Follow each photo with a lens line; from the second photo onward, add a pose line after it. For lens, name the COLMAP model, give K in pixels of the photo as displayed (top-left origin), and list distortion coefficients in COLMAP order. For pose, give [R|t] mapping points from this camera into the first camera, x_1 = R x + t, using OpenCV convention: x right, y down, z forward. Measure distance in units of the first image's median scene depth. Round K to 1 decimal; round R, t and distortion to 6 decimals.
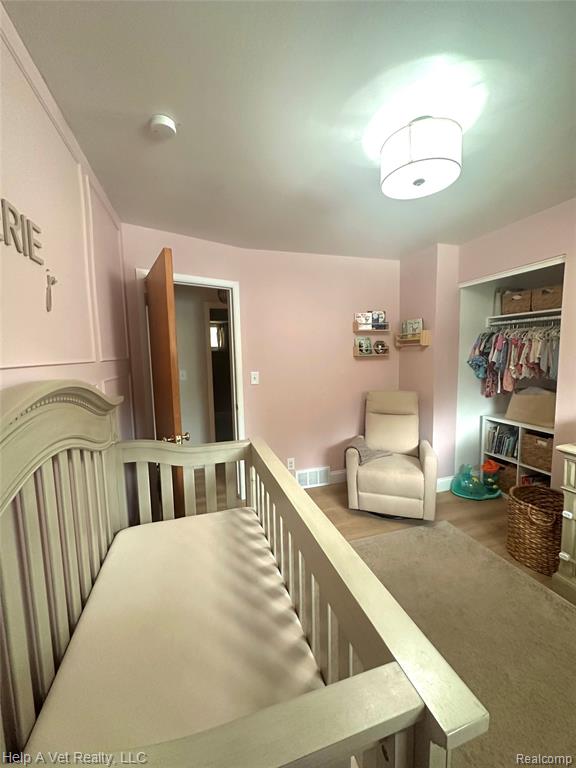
lens RADIAL K [[305.2, 0, 287.5], [0, 305.2, 381.8], [0, 0, 1]] dist [-0.001702, -0.000097]
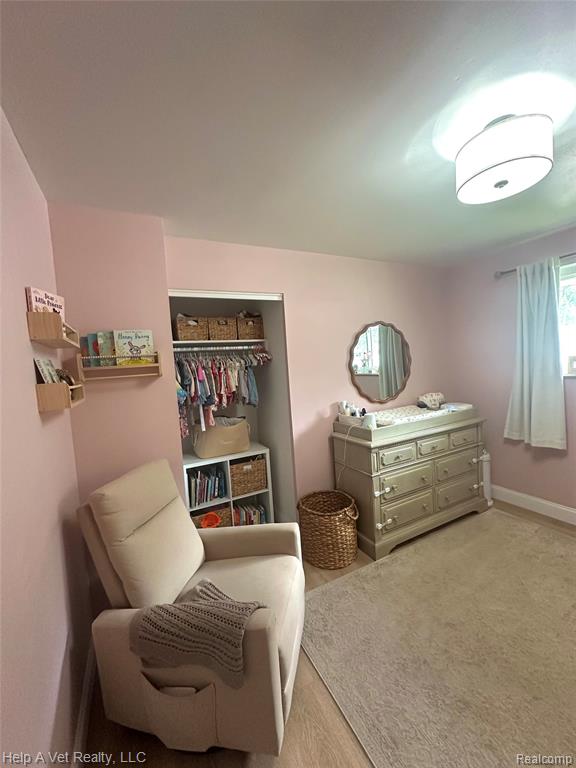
lens RADIAL K [[305.2, 0, 287.1], [0, 305.2, 382.8], [0, 0, 1]] dist [-0.001702, -0.000097]
pose [[-0.166457, -0.018071, 0.985883, -0.187186], [0.170697, 0.984209, 0.046861, -0.098809], [-0.971161, 0.176088, -0.160744, 0.909802]]
